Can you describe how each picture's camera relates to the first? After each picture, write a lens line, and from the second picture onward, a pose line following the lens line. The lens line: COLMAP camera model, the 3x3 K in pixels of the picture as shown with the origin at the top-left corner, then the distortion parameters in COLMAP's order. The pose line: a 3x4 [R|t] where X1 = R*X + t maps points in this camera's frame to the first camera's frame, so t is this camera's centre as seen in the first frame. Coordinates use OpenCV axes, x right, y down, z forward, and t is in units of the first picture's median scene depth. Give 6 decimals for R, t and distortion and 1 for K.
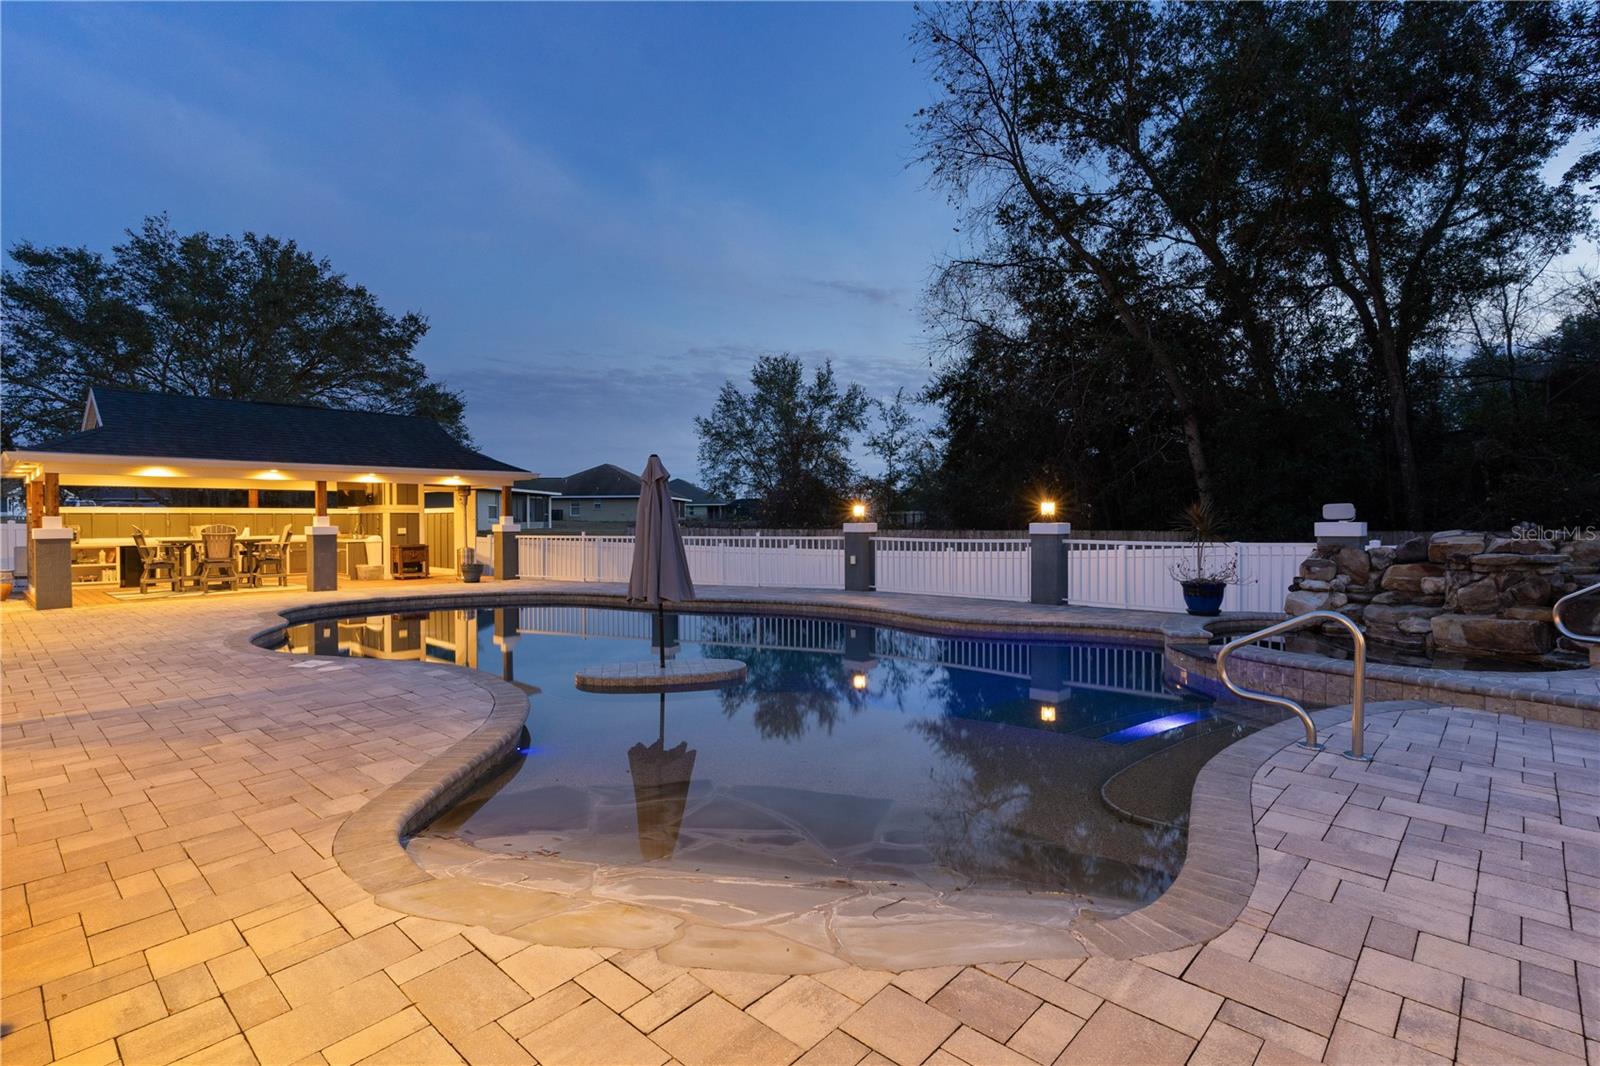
lens RADIAL K [[778.0, 0, 788.6], [0, 778.0, 538.1], [0, 0, 1]] dist [-0.000049, 0.000690]
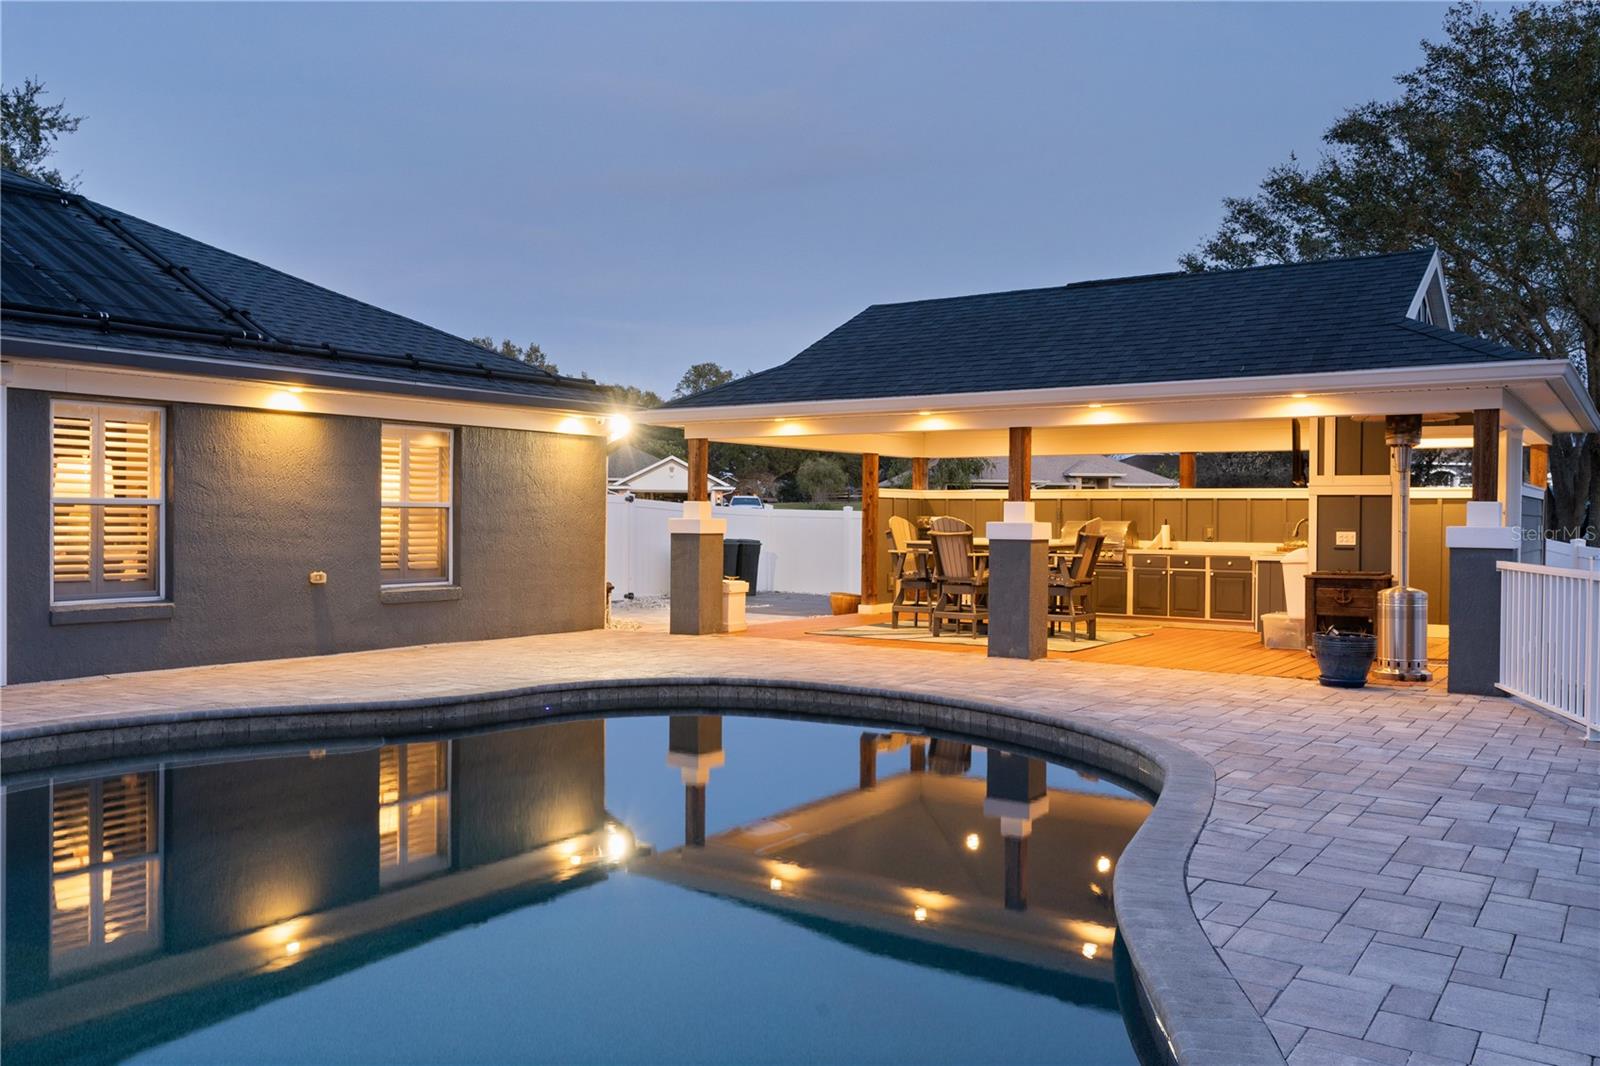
lens RADIAL K [[1271.2, 0, 790.5], [0, 1271.2, 530.3], [0, 0, 1]] dist [0.004628, -0.002750]
pose [[0.146153, 0.016261, -0.989128, 0.130174], [-0.031297, 0.999440, 0.011806, -0.013714], [0.988767, 0.029231, 0.146580, 0.660479]]
